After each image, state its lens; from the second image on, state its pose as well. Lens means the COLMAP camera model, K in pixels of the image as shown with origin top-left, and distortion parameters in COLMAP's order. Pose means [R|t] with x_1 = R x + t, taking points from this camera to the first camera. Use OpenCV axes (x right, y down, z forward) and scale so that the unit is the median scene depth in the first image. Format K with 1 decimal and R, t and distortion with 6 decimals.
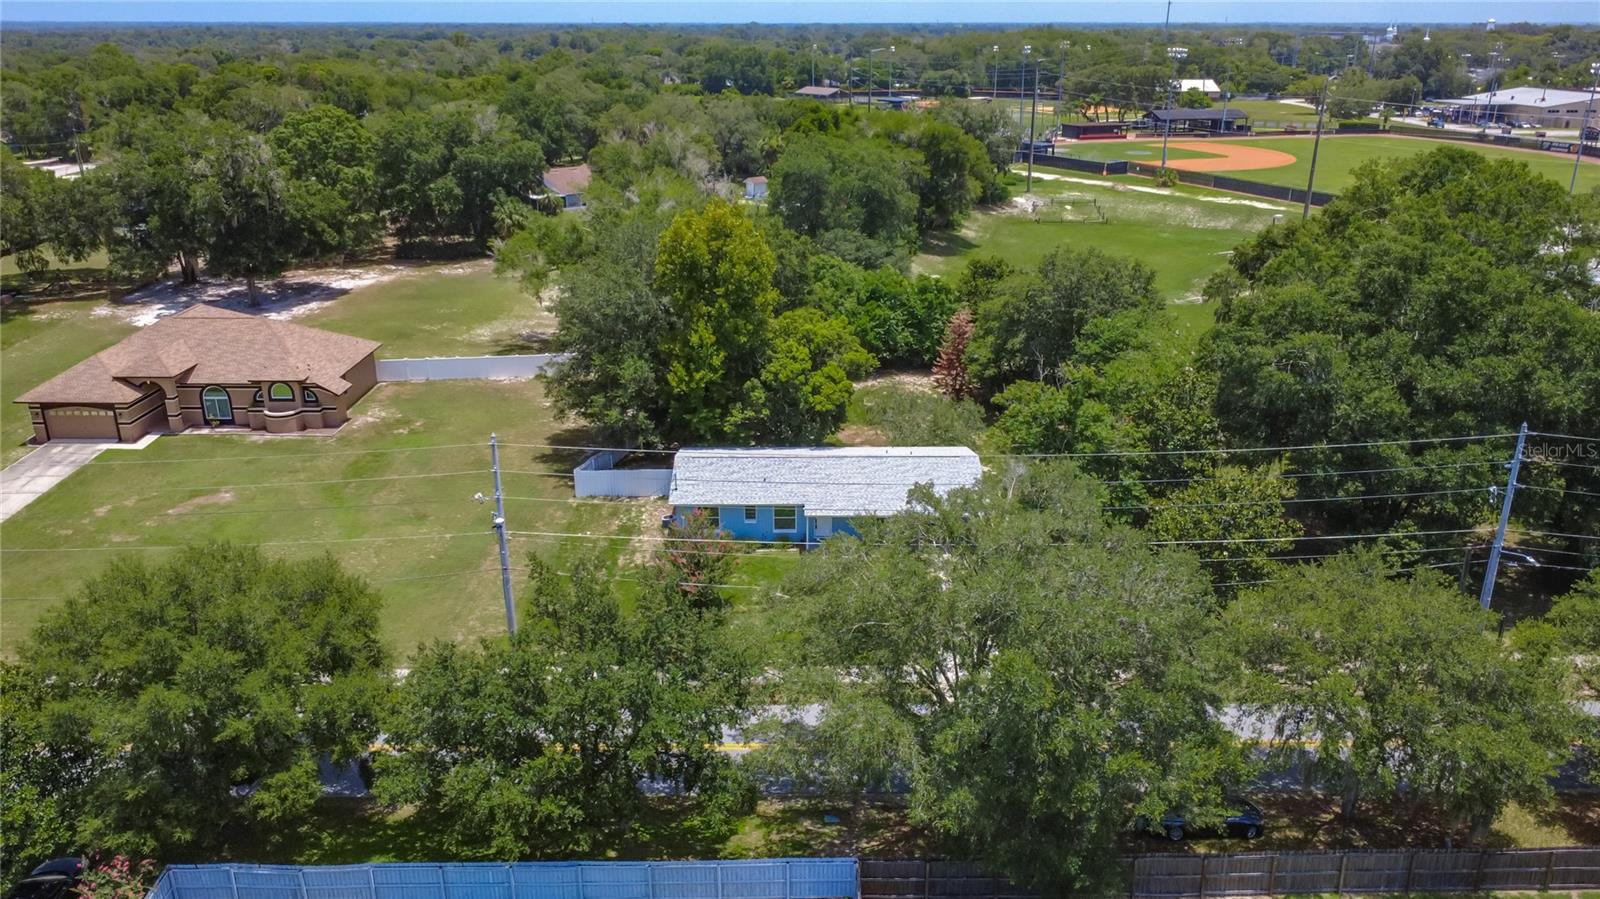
lens RADIAL K [[1171.6, 0, 800.0], [0, 1171.6, 449.5], [0, 0, 1]] dist [-0.001635, 0.004274]
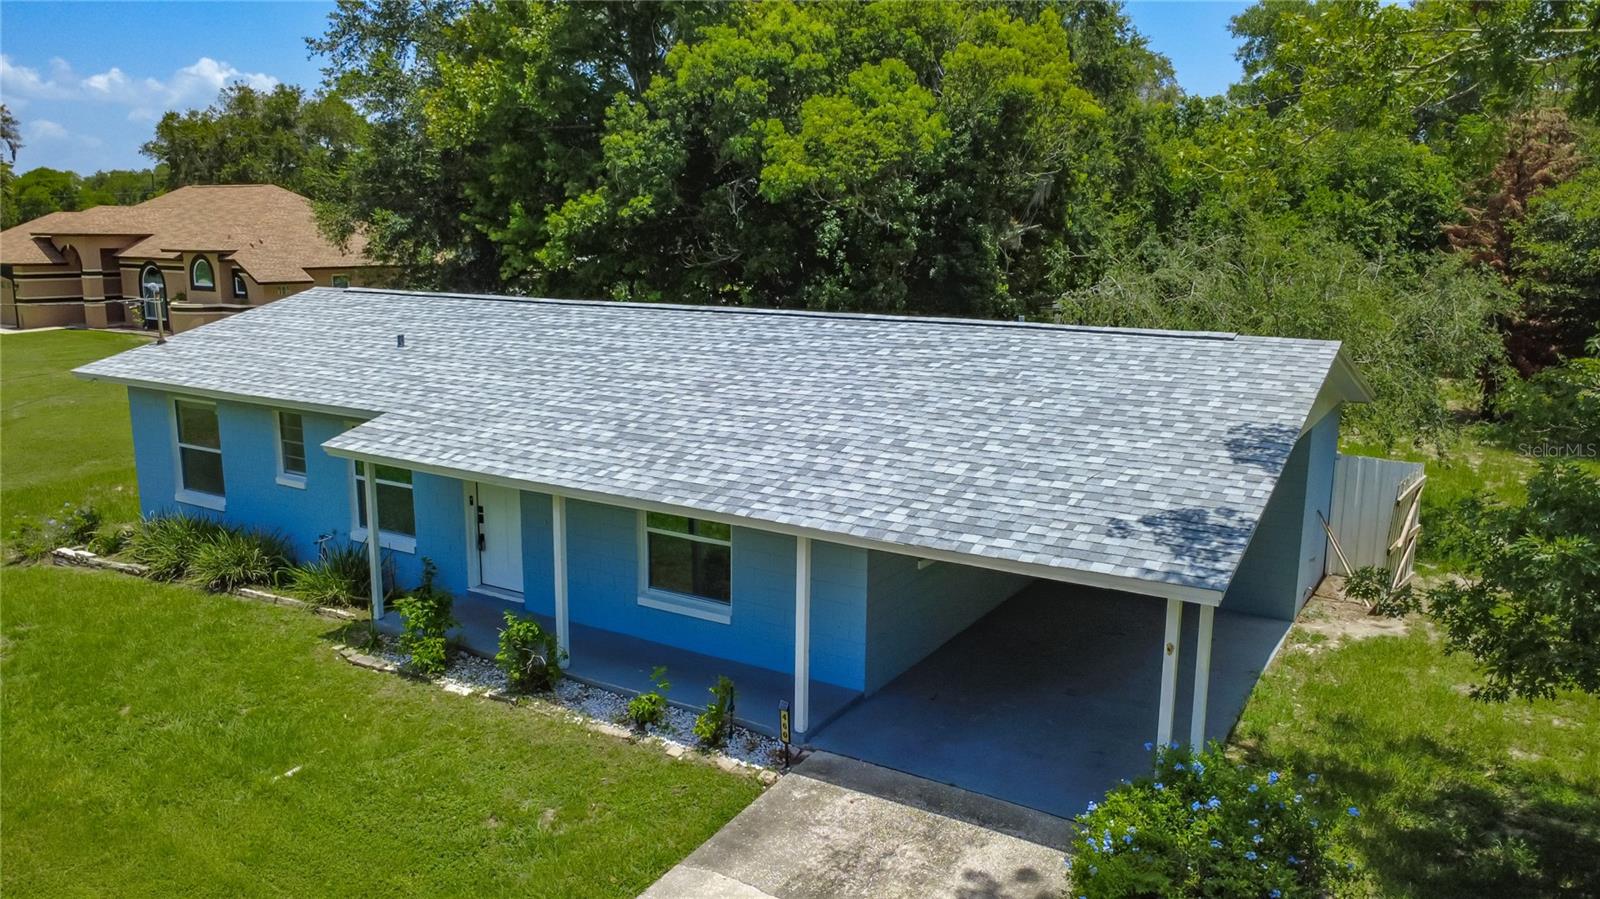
lens RADIAL K [[1165.6, 0, 800.0], [0, 1165.6, 449.5], [0, 0, 1]] dist [0.001176, 0.001465]
pose [[0.846274, 0.104903, -0.522318, 0.167589], [-0.190358, 0.975241, -0.112555, 0.056245], [0.497578, 0.194679, 0.845290, 0.753641]]
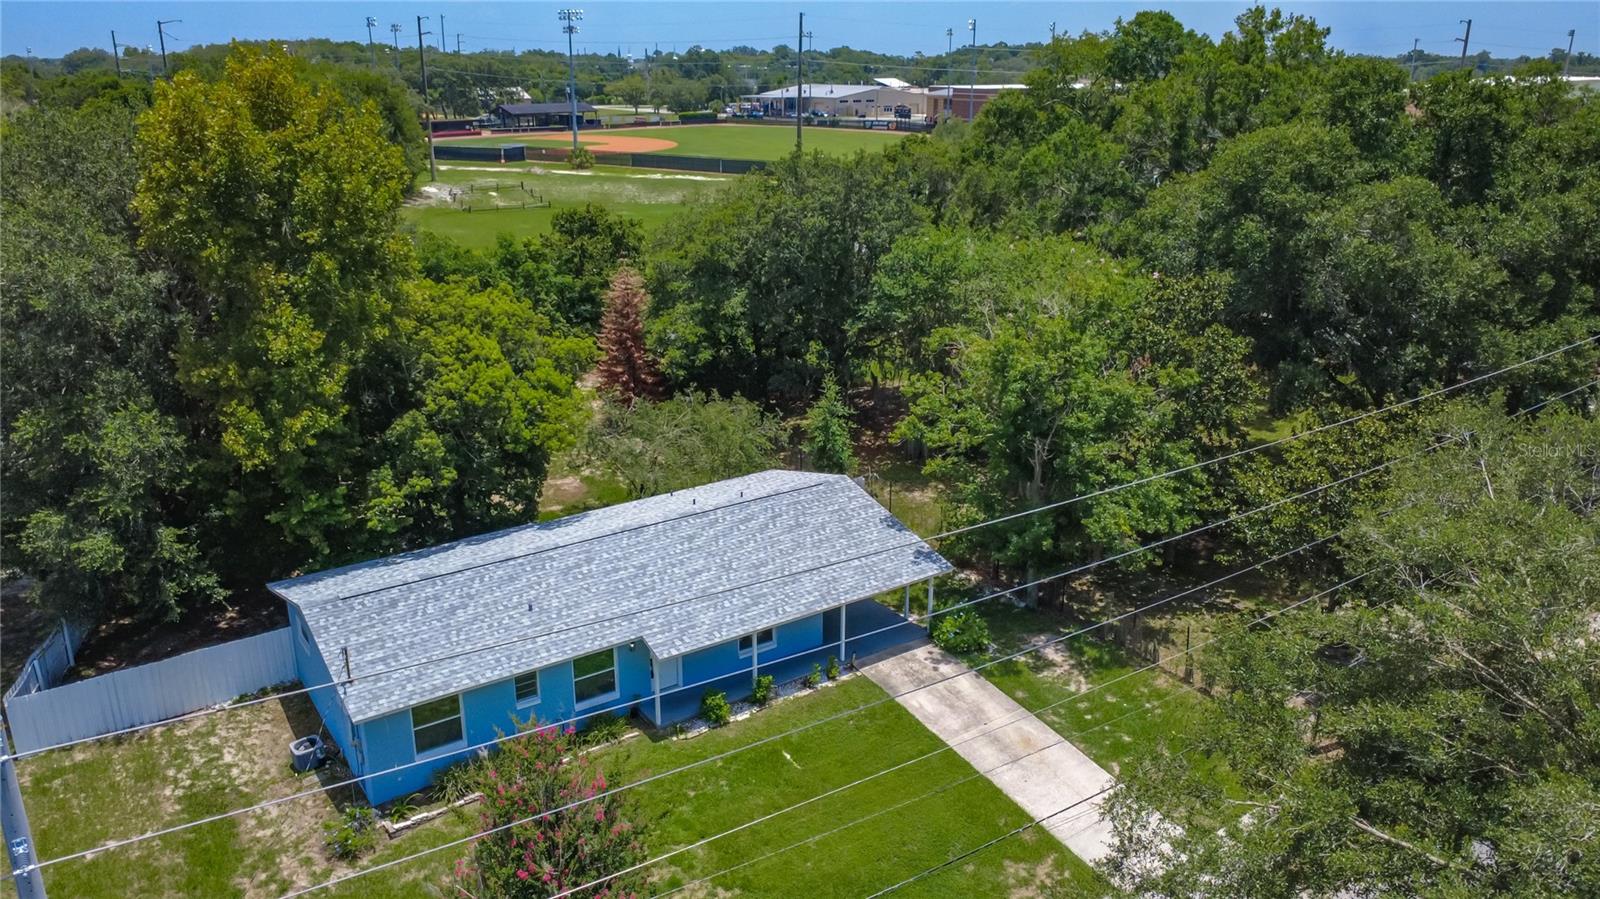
lens RADIAL K [[1173.7, 0, 800.0], [0, 1173.7, 449.5], [0, 0, 1]] dist [0.006941, -0.003043]
pose [[0.825806, -0.178465, 0.534971, -0.166152], [0.193868, 0.980632, 0.027871, -0.026395], [-0.529584, 0.080697, 0.844410, 0.486888]]
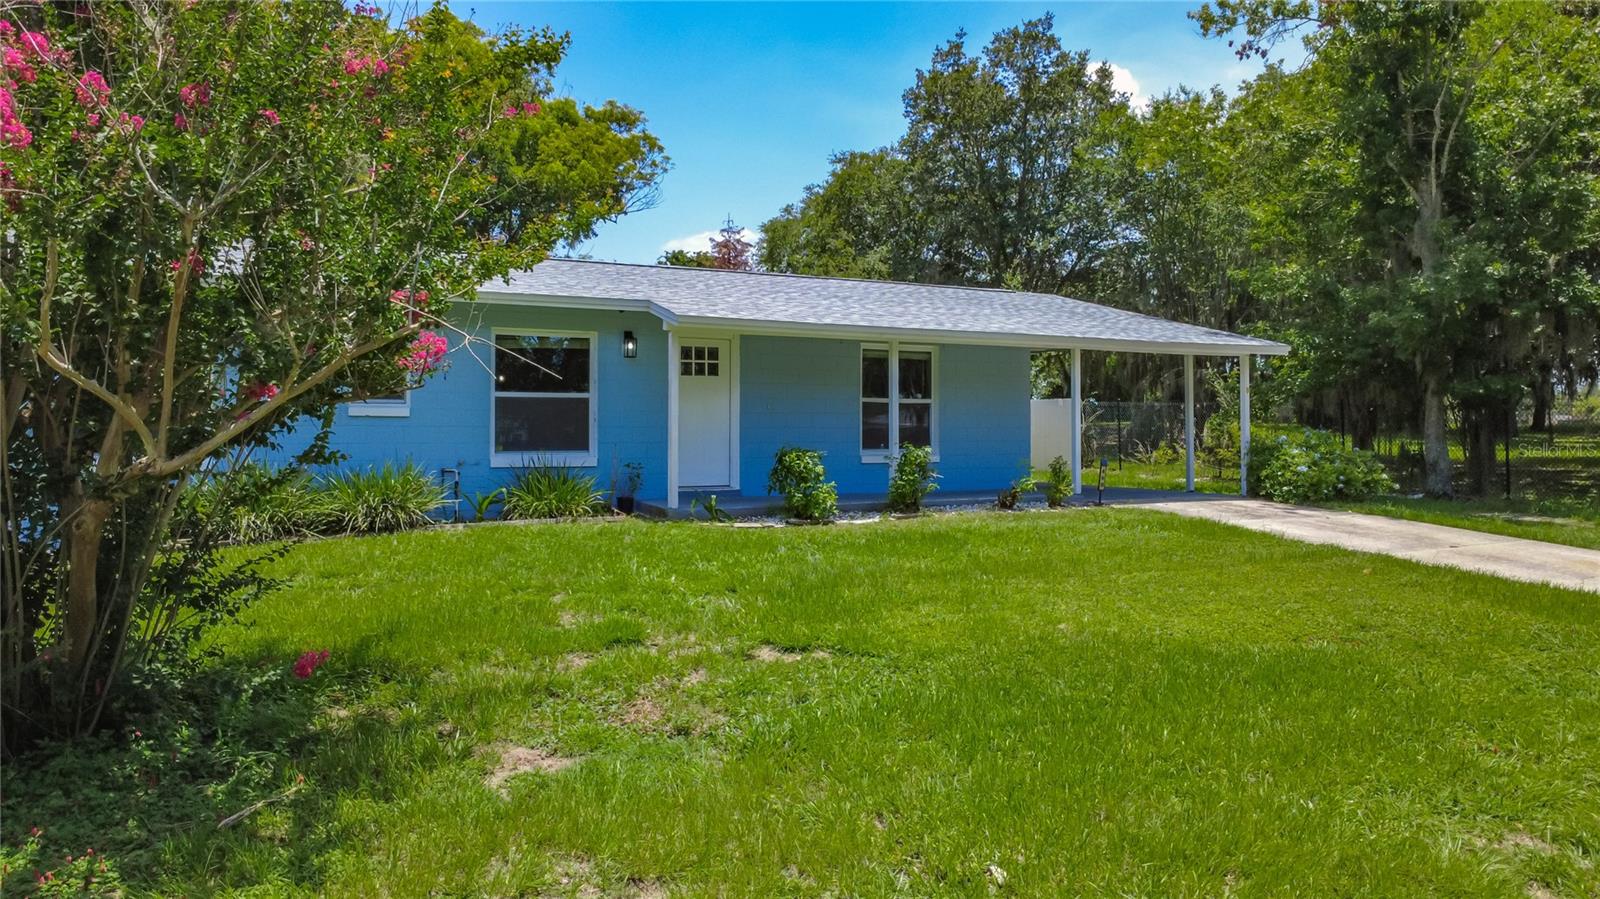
lens RADIAL K [[1173.7, 0, 800.0], [0, 1173.7, 449.5], [0, 0, 1]] dist [0.006941, -0.003043]
pose [[0.892938, -0.007371, 0.450120, -0.062479], [0.156191, 0.942830, -0.294408, 0.126850], [-0.422216, 0.333193, 0.843040, 0.716562]]
